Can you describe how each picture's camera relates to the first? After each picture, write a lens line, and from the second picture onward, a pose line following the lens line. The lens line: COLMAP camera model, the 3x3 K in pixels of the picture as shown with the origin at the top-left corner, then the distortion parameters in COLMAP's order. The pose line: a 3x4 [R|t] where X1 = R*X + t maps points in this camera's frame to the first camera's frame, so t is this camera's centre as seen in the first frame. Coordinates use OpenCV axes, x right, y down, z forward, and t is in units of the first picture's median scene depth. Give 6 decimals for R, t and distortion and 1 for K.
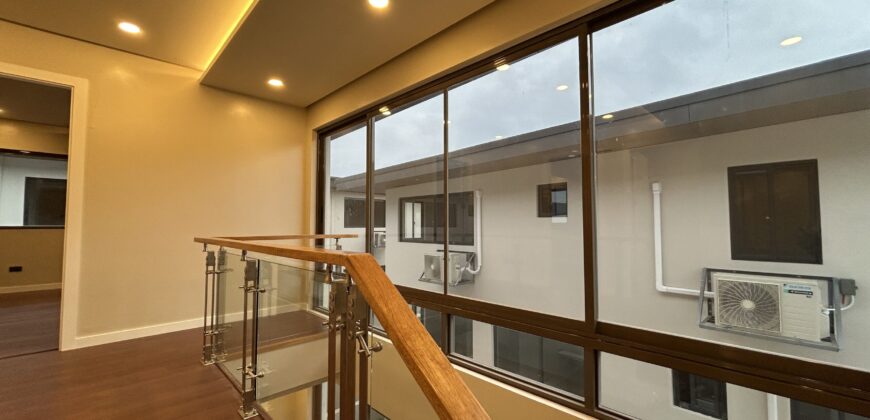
lens RADIAL K [[351.0, 0, 434.0], [0, 351.0, 206.3], [0, 0, 1]] dist [0.001866, -0.000304]
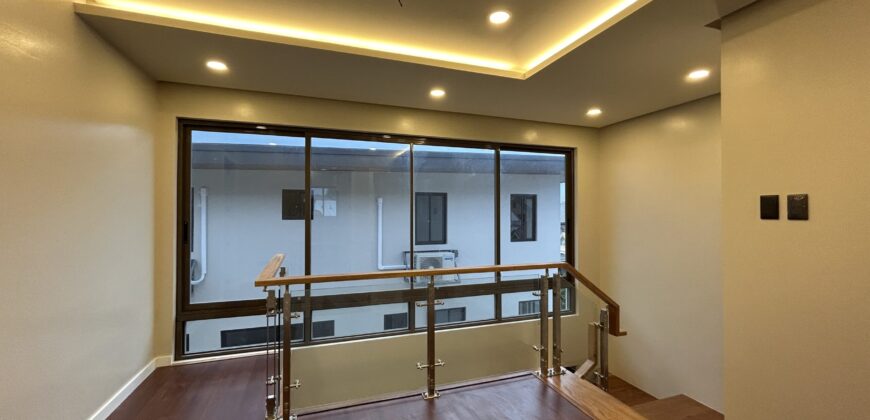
lens RADIAL K [[351.0, 0, 430.8], [0, 351.0, 211.1], [0, 0, 1]] dist [0.001866, -0.000304]
pose [[0.433358, 0.001260, 0.901221, -0.634259], [-0.048663, 0.998573, 0.022003, -0.054221], [-0.899907, -0.053391, 0.432801, 0.161198]]
